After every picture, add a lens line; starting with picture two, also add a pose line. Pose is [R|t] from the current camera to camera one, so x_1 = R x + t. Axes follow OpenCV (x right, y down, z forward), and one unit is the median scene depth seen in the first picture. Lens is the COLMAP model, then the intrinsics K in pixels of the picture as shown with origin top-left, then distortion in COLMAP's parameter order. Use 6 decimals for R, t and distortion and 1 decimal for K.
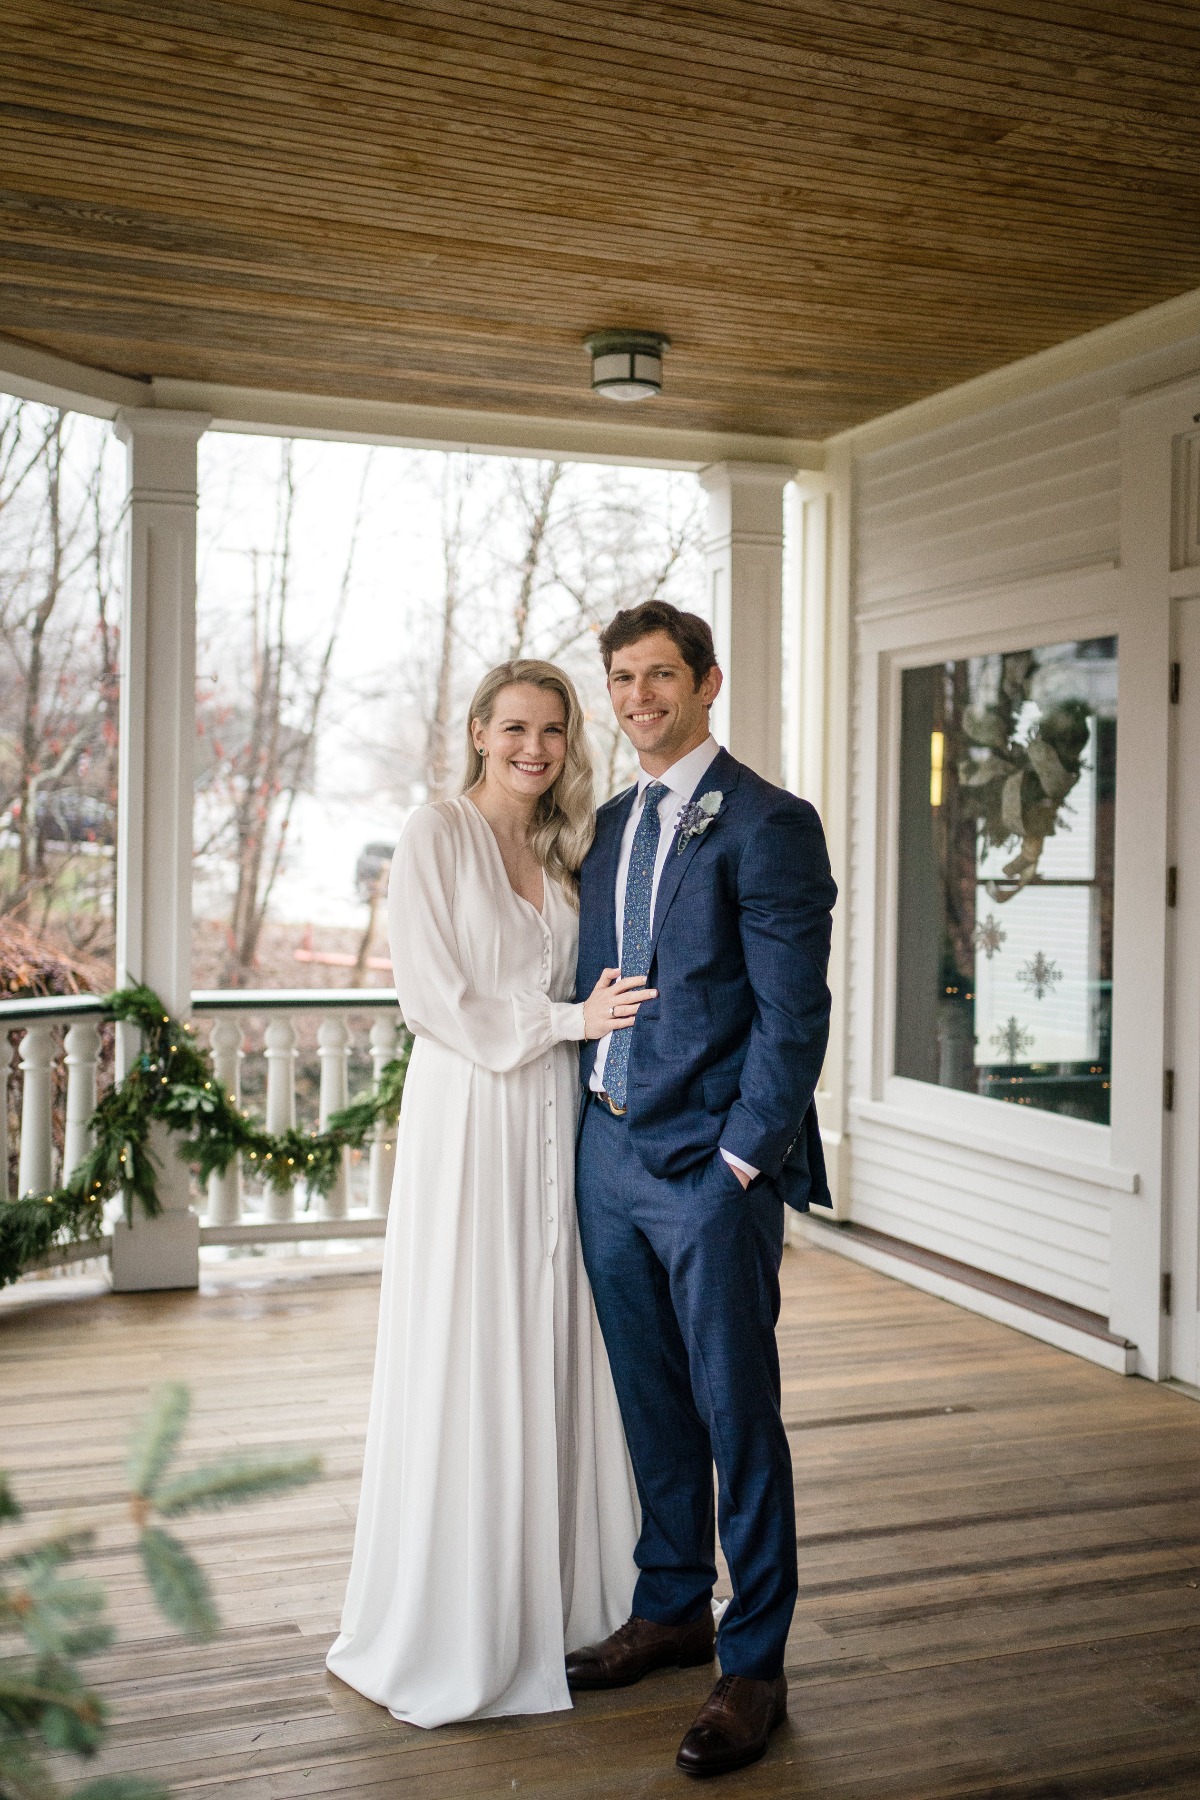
lens RADIAL K [[1928.3, 0, 600.0], [0, 1928.3, 900.0], [0, 0, 1]] dist [-0.010635, -0.006445]
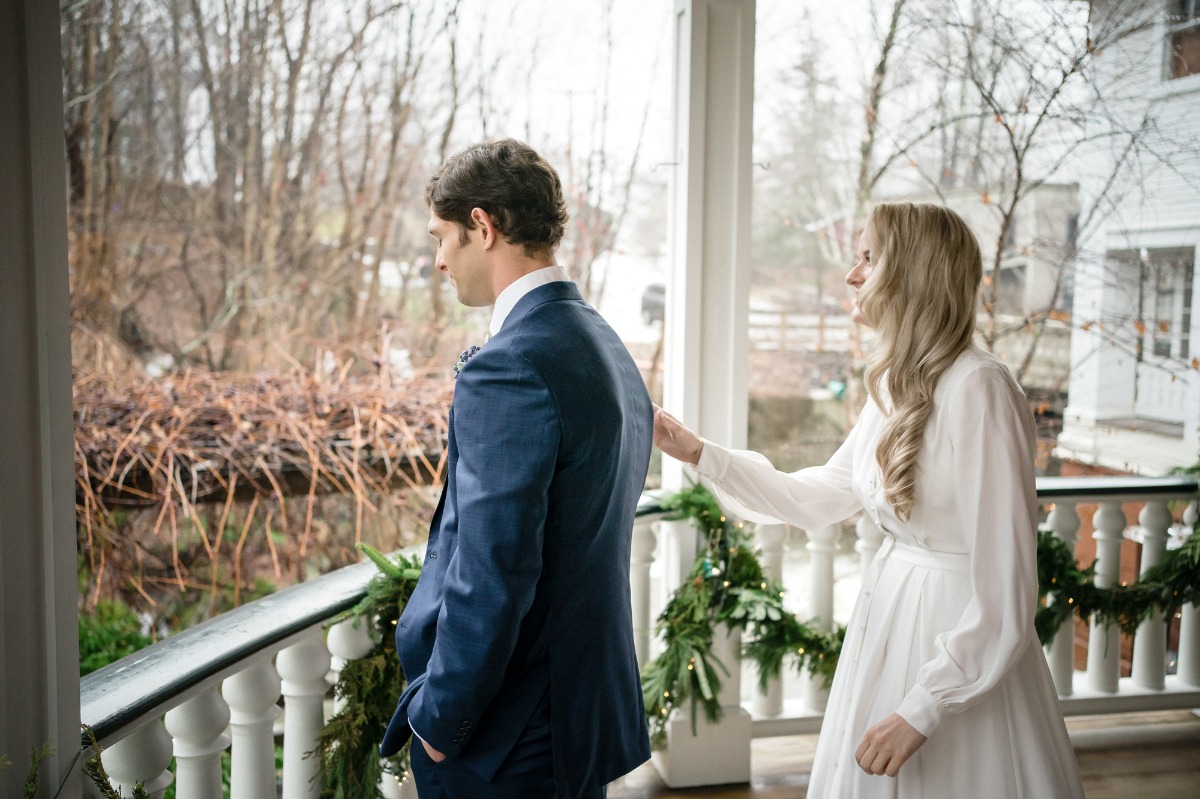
lens RADIAL K [[1285.6, 0, 600.0], [0, 1285.6, 399.5], [0, 0, 1]] dist [-0.010635, -0.006445]
pose [[0.987451, 0.006510, -0.157794, -0.186391], [0.002953, 0.998214, 0.059663, -0.038834], [0.157901, -0.059381, 0.985668, 0.352164]]
